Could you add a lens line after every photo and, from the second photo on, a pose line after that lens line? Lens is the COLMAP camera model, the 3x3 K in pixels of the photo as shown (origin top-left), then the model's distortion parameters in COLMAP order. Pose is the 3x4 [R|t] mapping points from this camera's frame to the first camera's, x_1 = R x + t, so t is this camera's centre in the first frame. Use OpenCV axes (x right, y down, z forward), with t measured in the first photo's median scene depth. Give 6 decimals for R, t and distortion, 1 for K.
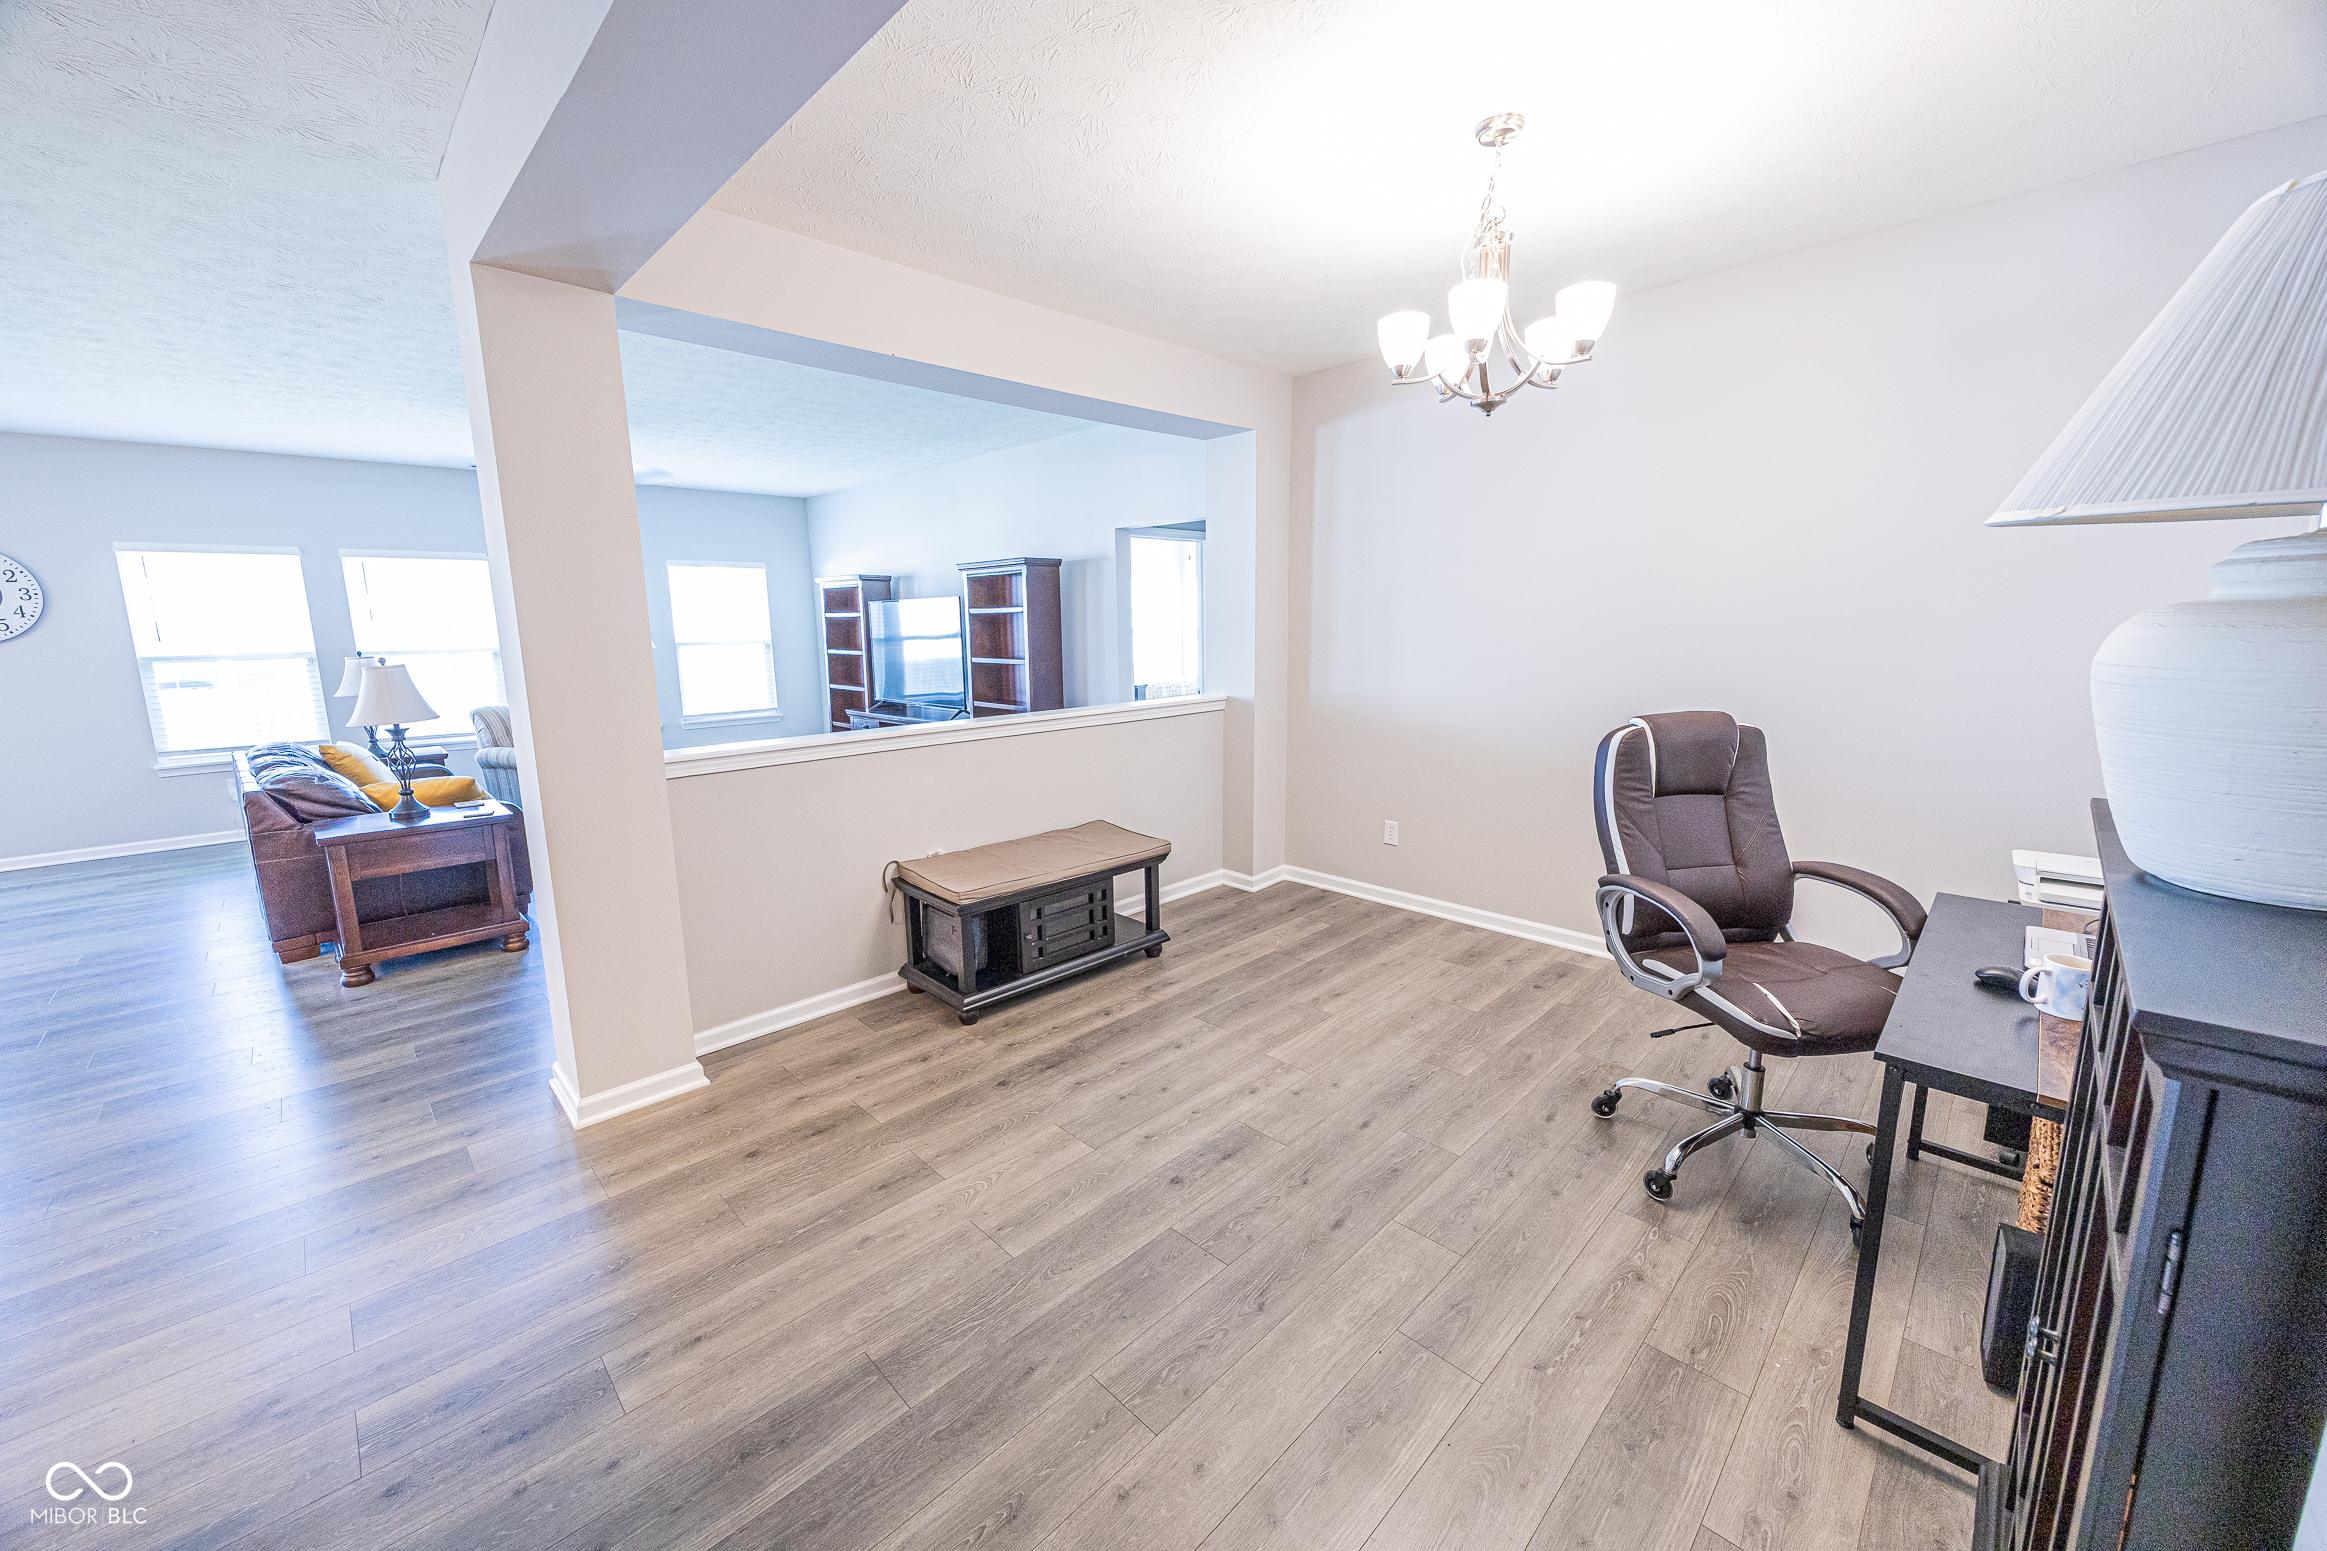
lens RADIAL K [[876.8, 0, 1177.0], [0, 876.8, 775.5], [0, 0, 1]] dist [-0.002977, -0.000511]
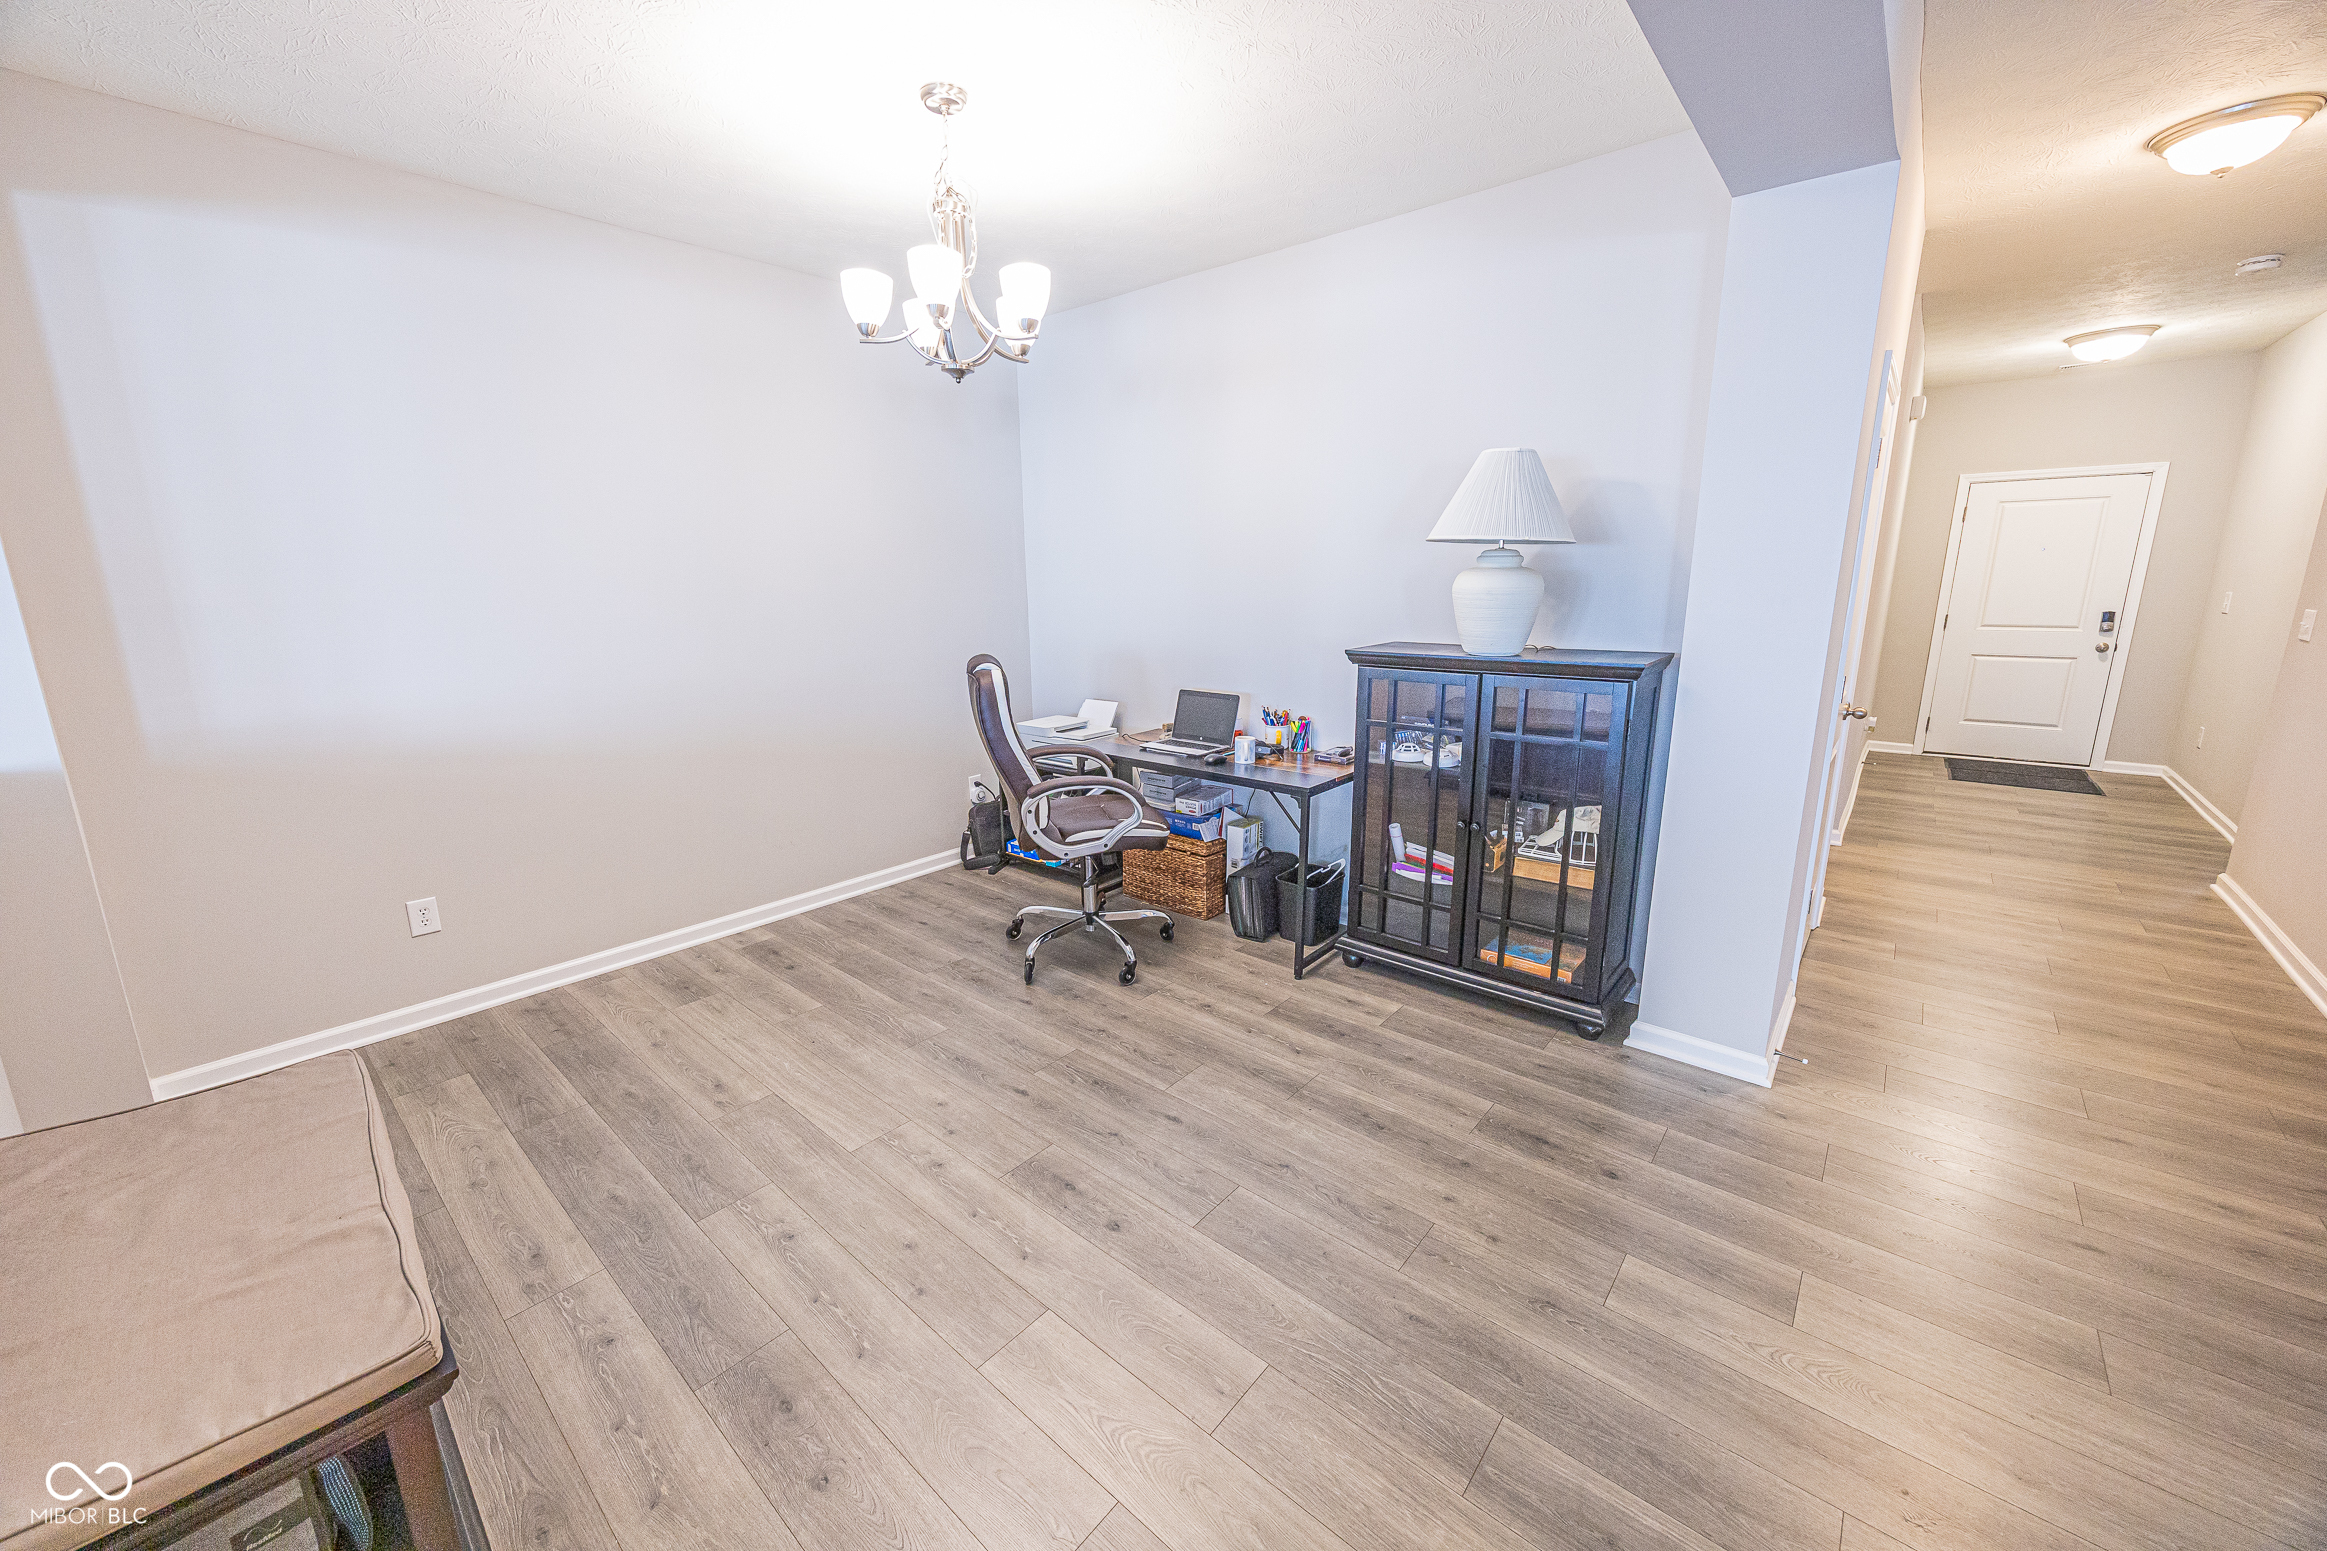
lens RADIAL K [[876.8, 0, 1108.1], [0, 876.8, 785.9], [0, 0, 1]] dist [-0.002977, -0.000511]
pose [[-0.042776, -0.217756, 0.975066, -0.806714], [0.184650, 0.957422, 0.221916, -0.161720], [-0.981873, 0.189539, -0.000746, 0.985438]]
